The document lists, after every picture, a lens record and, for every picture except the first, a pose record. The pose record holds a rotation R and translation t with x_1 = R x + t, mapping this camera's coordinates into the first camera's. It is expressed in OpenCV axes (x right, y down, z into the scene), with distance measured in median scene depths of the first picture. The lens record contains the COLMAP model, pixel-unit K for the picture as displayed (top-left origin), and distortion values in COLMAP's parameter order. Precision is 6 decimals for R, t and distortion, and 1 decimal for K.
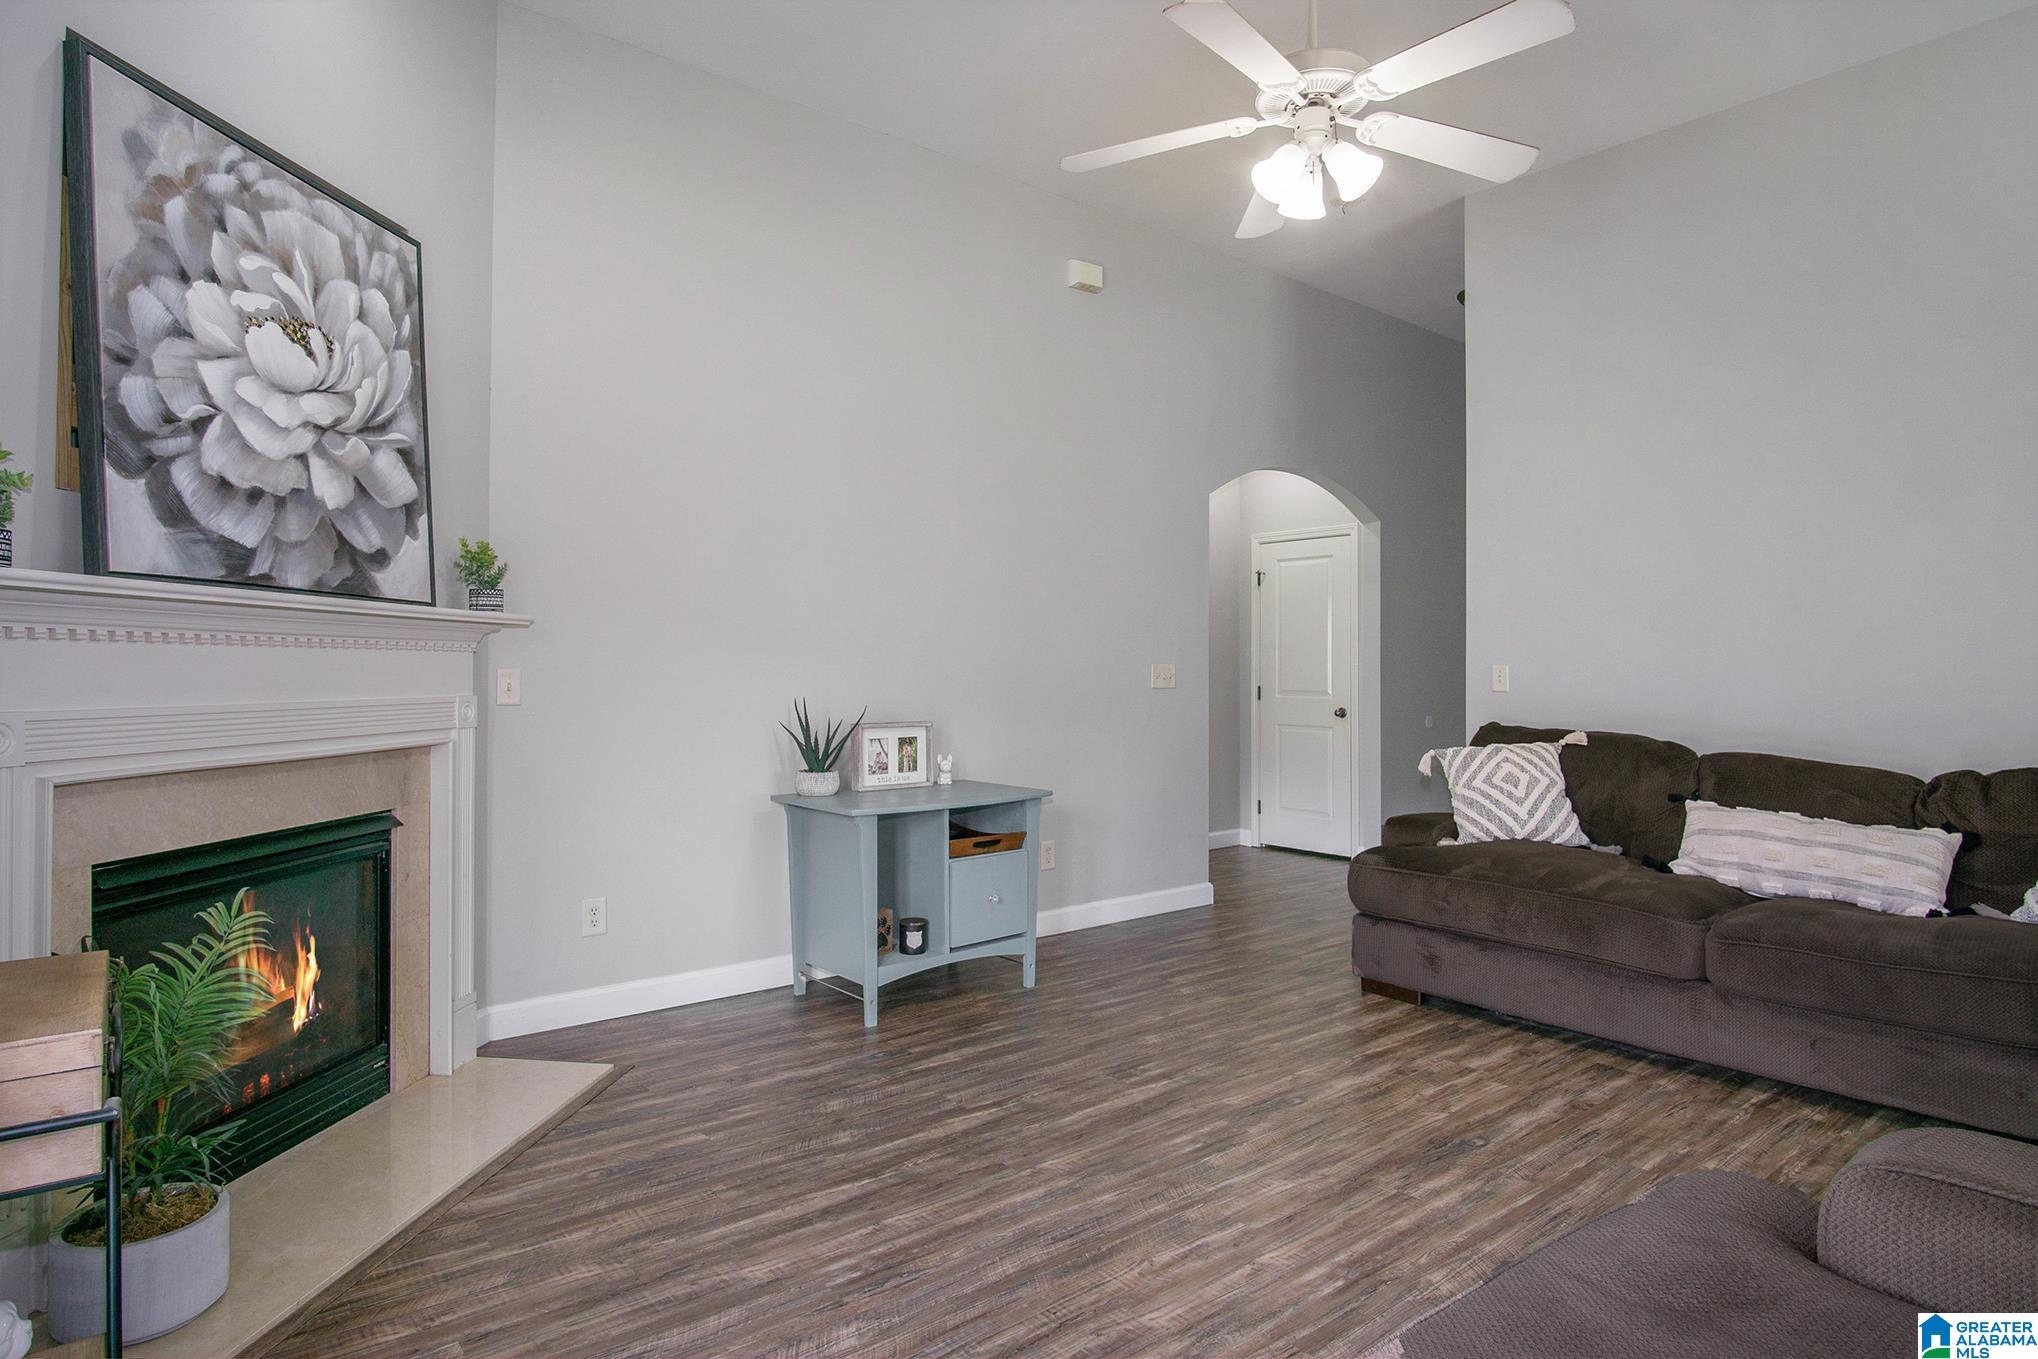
lens RADIAL K [[1110.5, 0, 1012.6], [0, 1110.5, 653.0], [0, 0, 1]] dist [-0.024612, 0.002540]
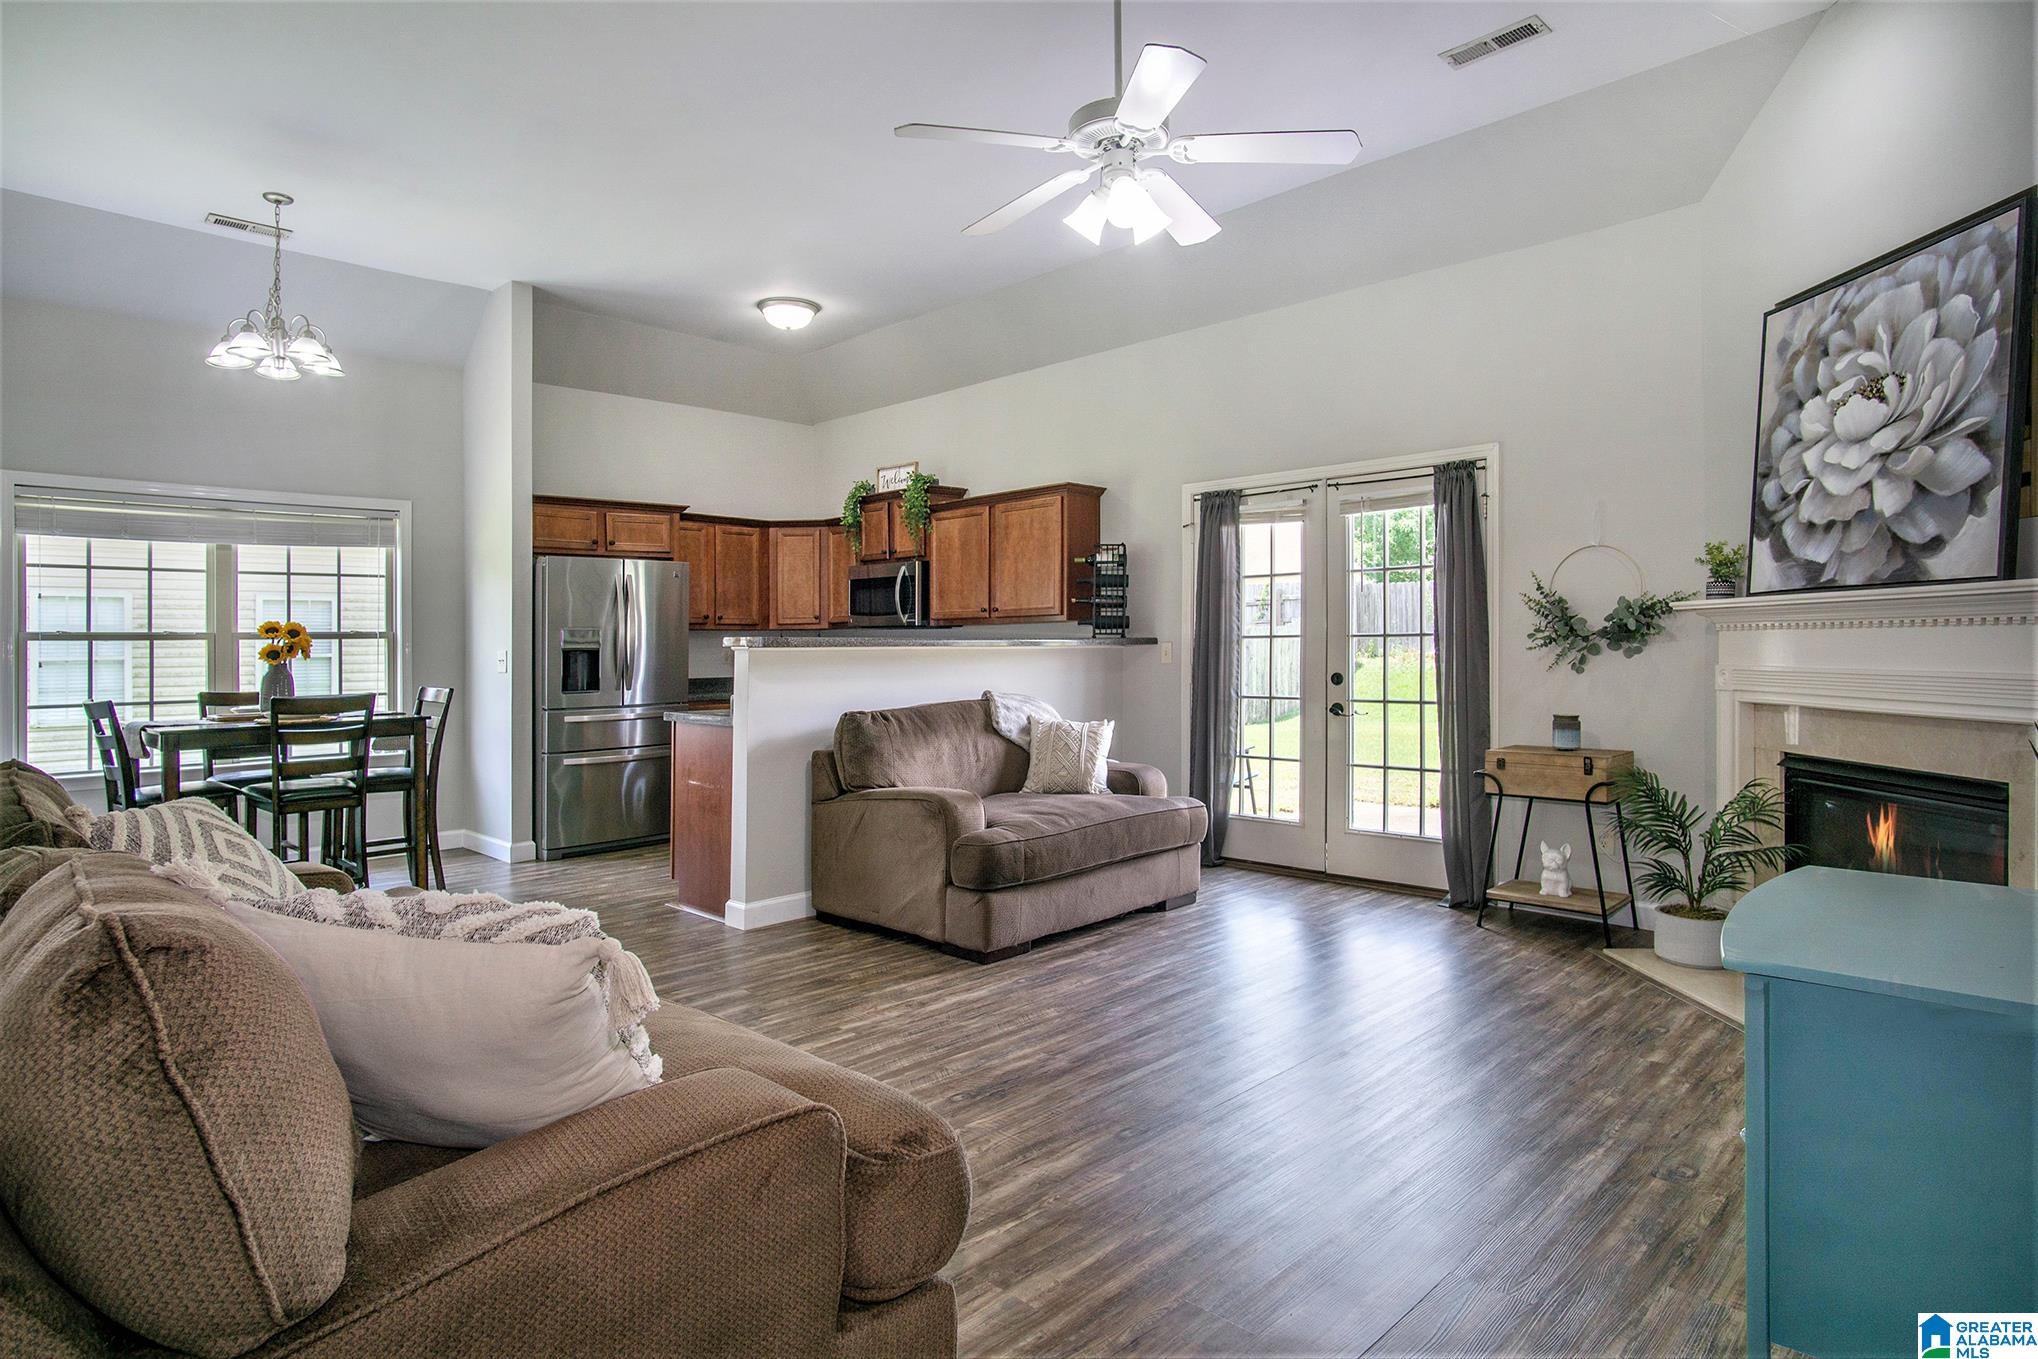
lens RADIAL K [[1069.3, 0, 950.8], [0, 1069.3, 648.0], [0, 0, 1]] dist [-0.003956, 0.003233]
pose [[-0.998551, 0.005821, -0.053496, 0.484912], [0.006647, 0.999861, -0.015274, 0.028814], [0.053400, -0.015608, -0.998451, 2.035887]]
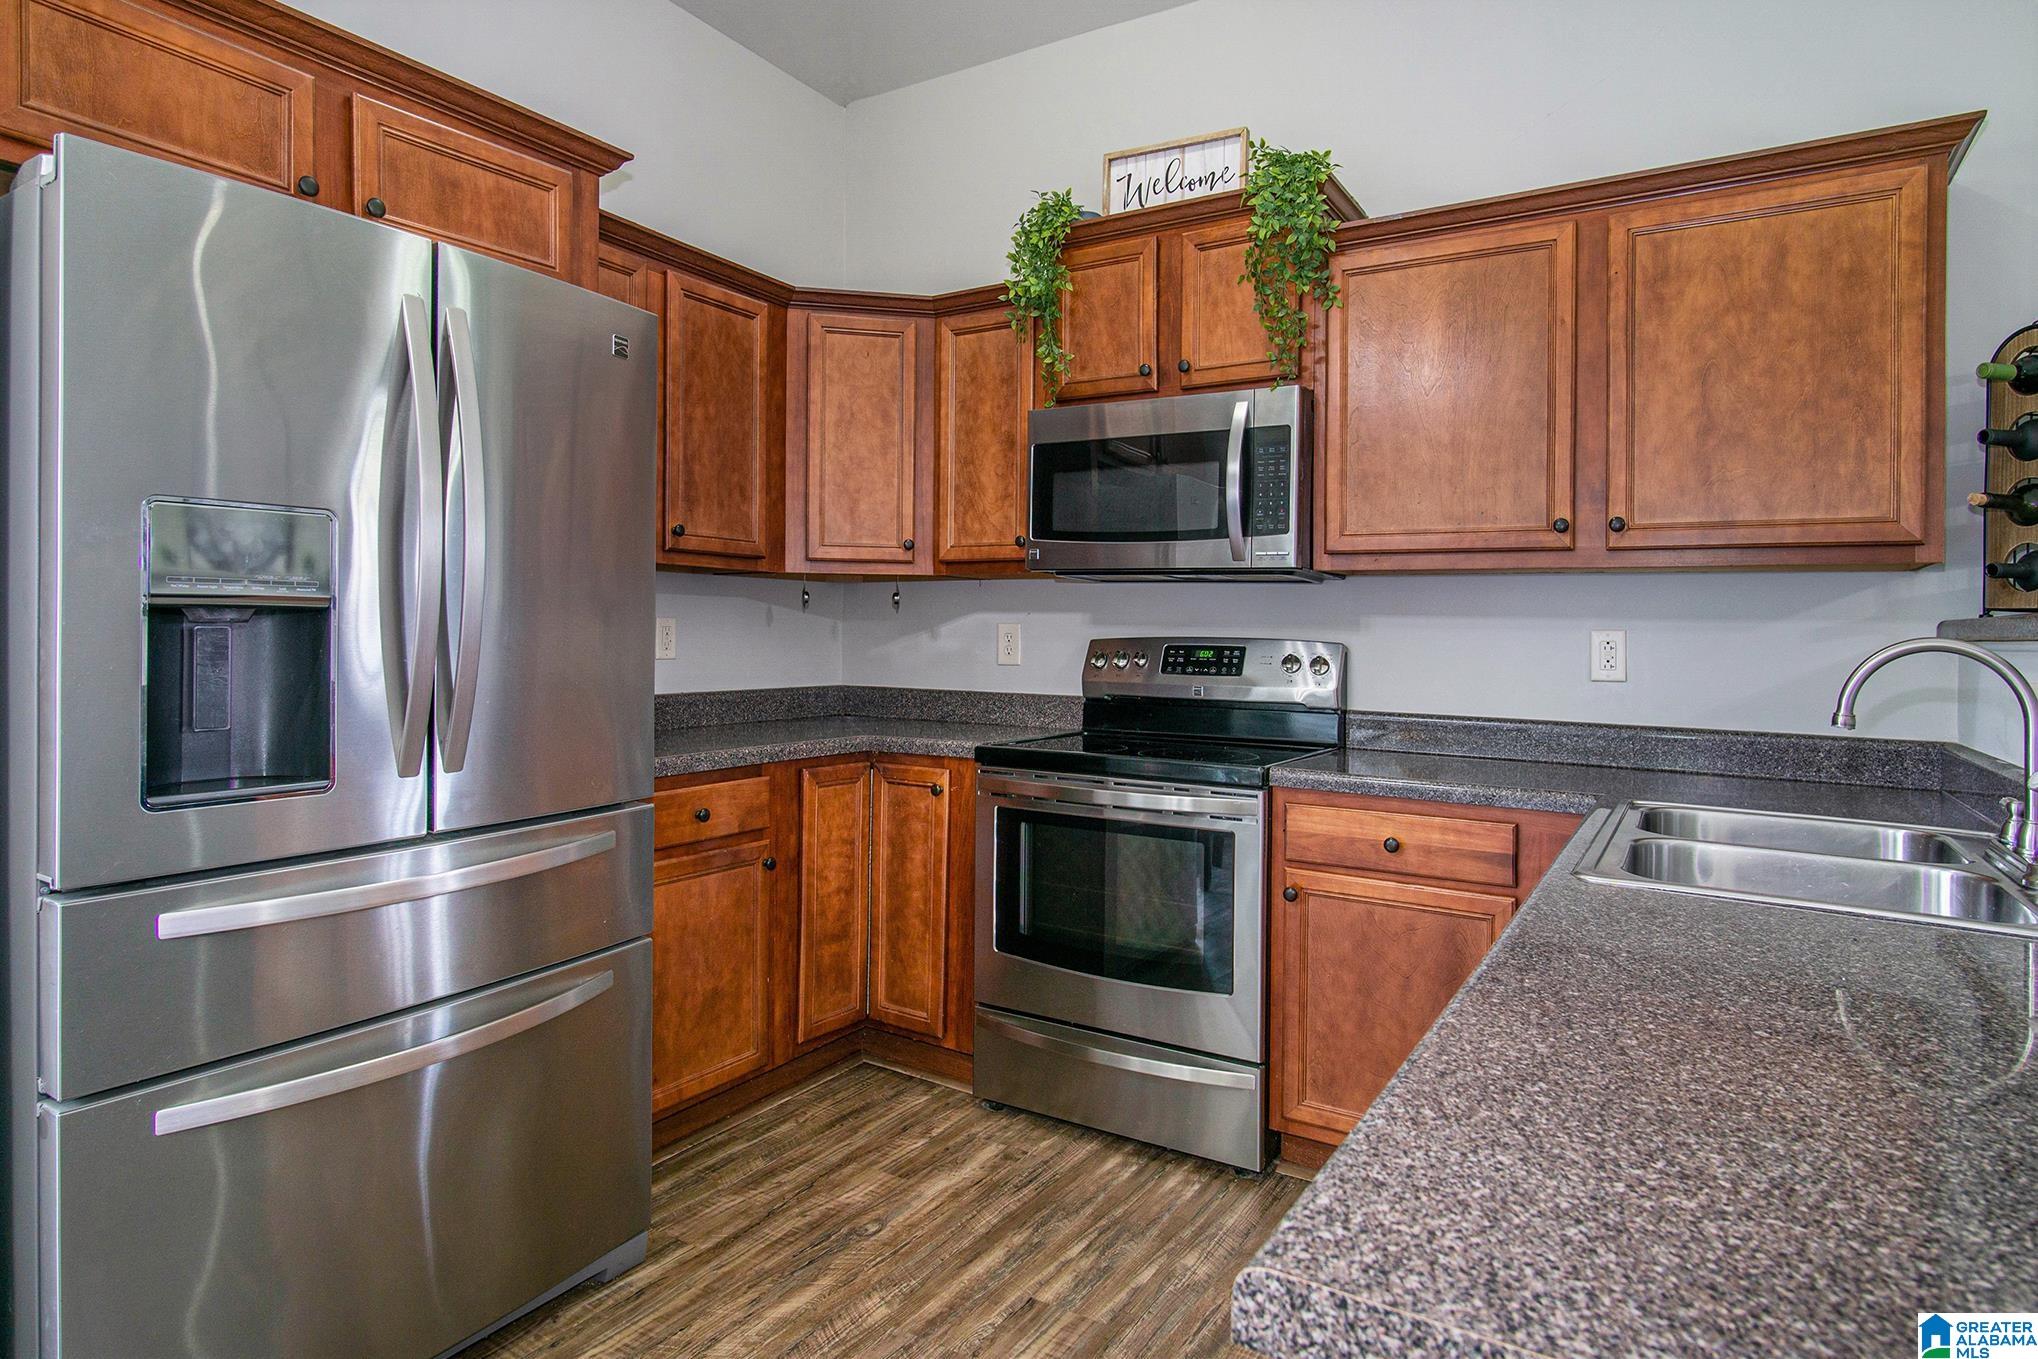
lens RADIAL K [[1205.2, 0, 997.8], [0, 1205.2, 653.7], [0, 0, 1]] dist [0.003697, -0.012819]
pose [[-0.952418, -0.005399, -0.304747, 0.979479], [-0.004500, 0.999983, -0.003654, 0.013224], [0.304762, -0.002109, -0.952426, 0.384967]]
